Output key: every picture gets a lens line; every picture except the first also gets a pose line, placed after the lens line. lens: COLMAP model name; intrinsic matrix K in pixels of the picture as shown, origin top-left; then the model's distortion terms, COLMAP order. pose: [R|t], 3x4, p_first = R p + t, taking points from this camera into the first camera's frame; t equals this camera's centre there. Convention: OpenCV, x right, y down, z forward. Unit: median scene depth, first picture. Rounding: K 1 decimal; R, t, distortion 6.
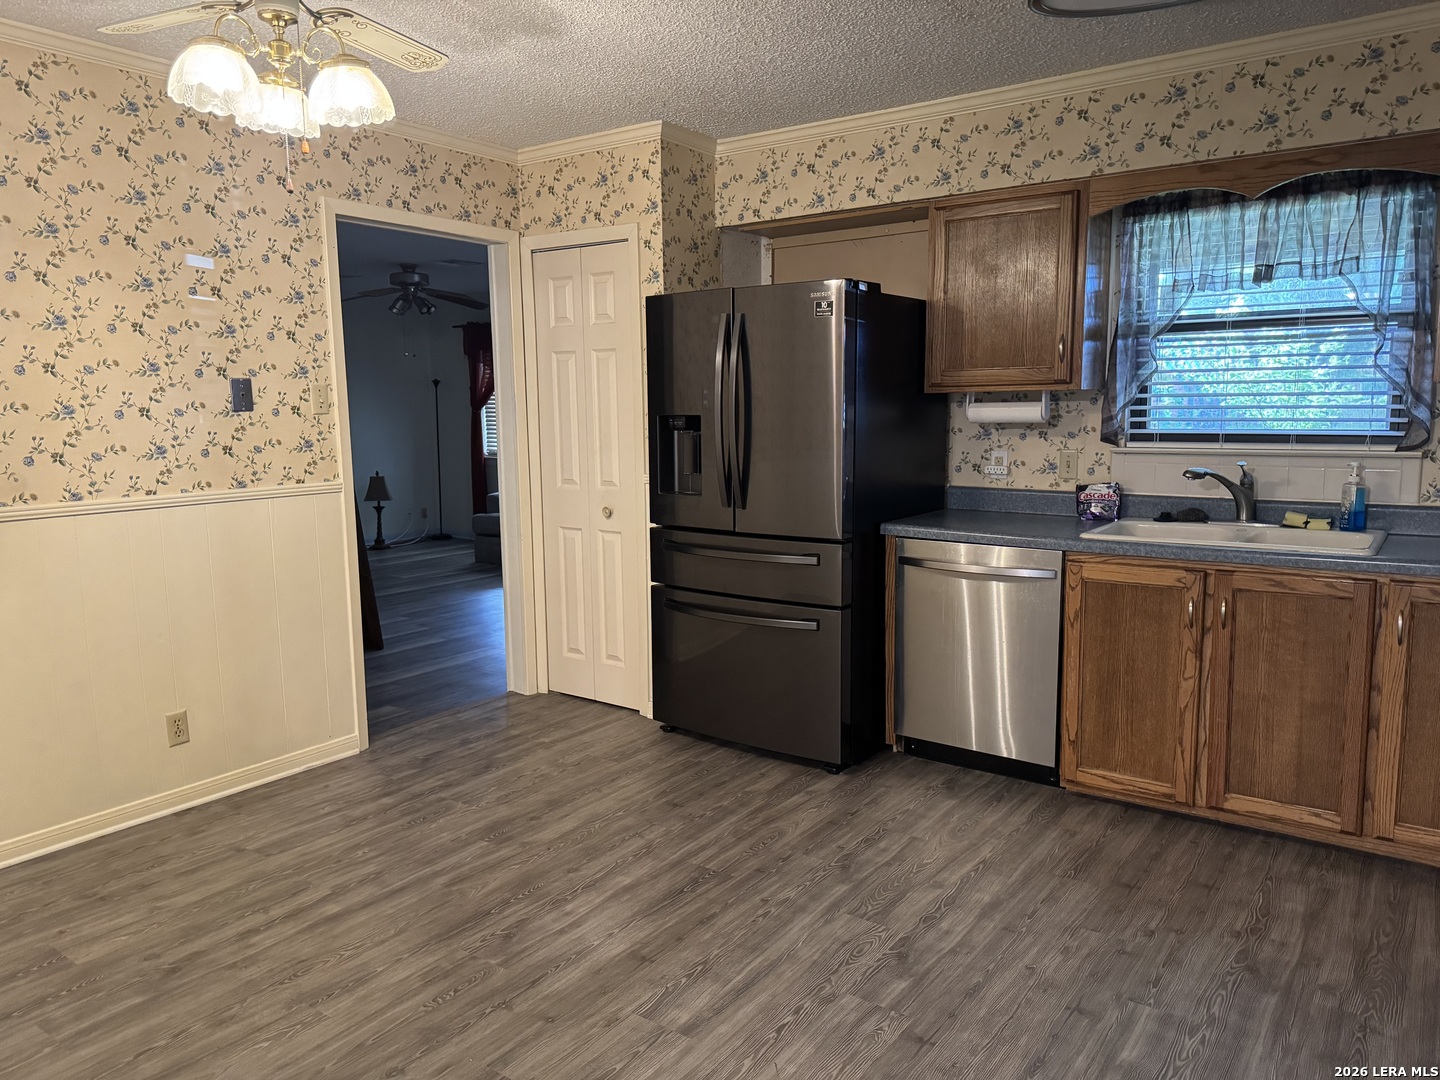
lens RADIAL K [[1037.5, 0, 714.6], [0, 1037.5, 549.9], [0, 0, 1]] dist [0.124659, -0.173520]
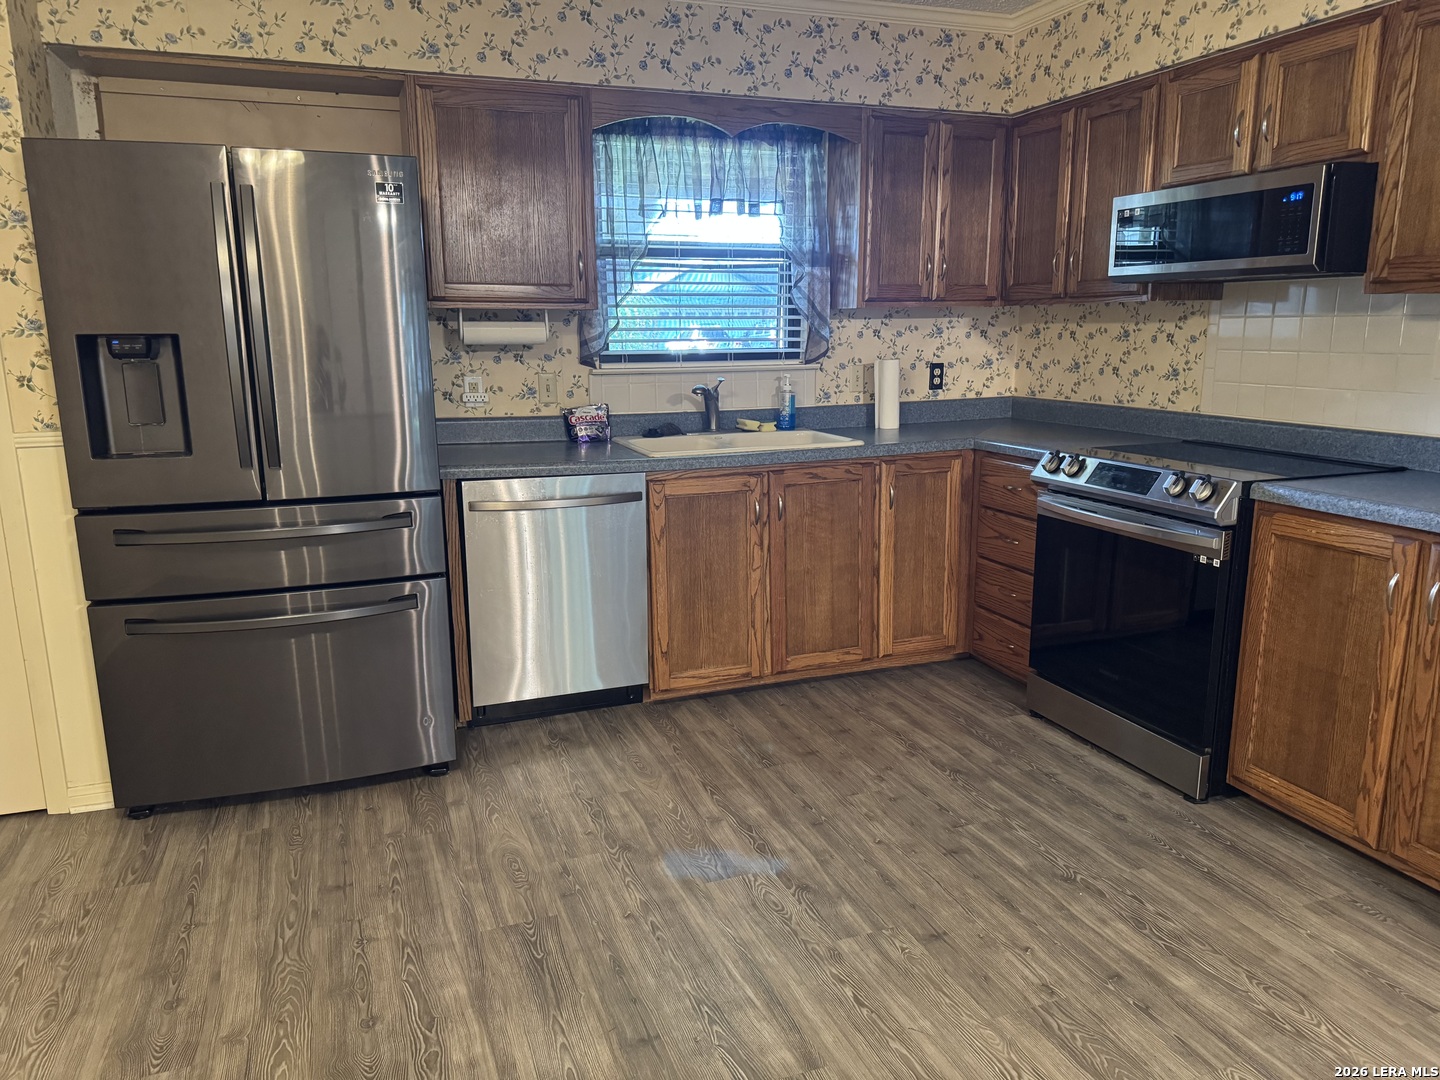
lens RADIAL K [[1037.5, 0, 714.6], [0, 1037.5, 549.9], [0, 0, 1]] dist [0.124659, -0.173520]
pose [[0.542617, -0.175479, 0.821446, -0.447848], [0.120095, 0.984095, 0.130894, -0.046286], [-0.831351, 0.027626, 0.555061, 0.374567]]
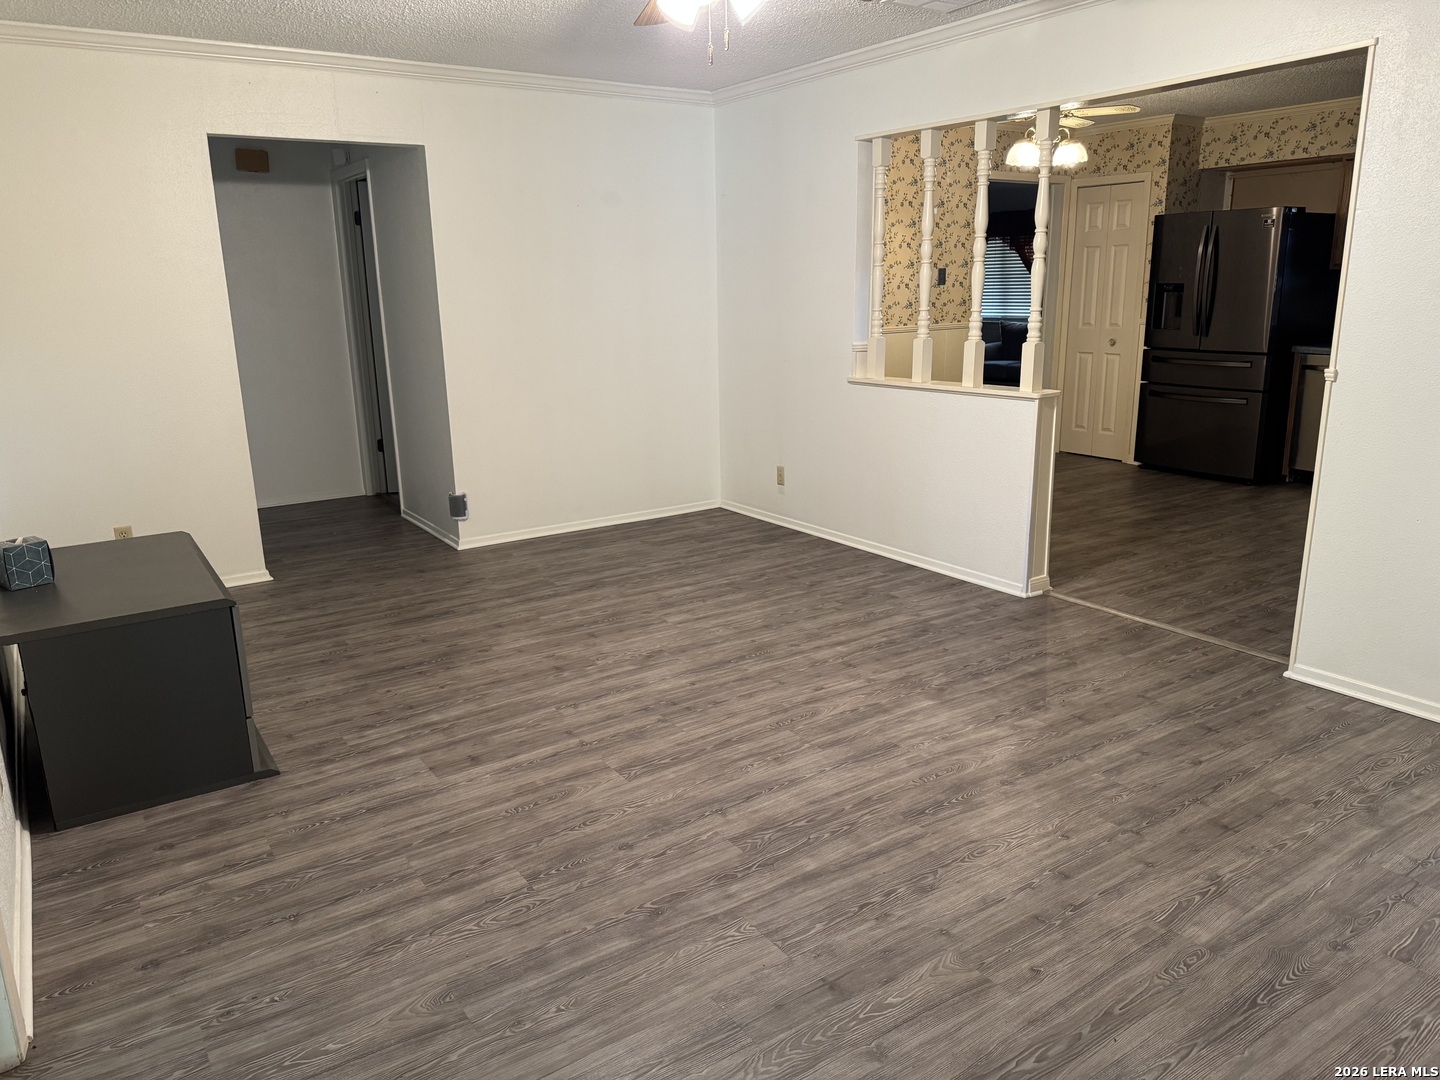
lens RADIAL K [[1006.4, 0, 720.0], [0, 1006.4, 540.0], [0, 0, 1]] dist [0.000790, 0.001264]
pose [[0.936832, 0.076778, -0.341248, -0.149861], [-0.036836, 0.991843, 0.122030, 0.137724], [0.347833, -0.101752, 0.932019, -1.020798]]
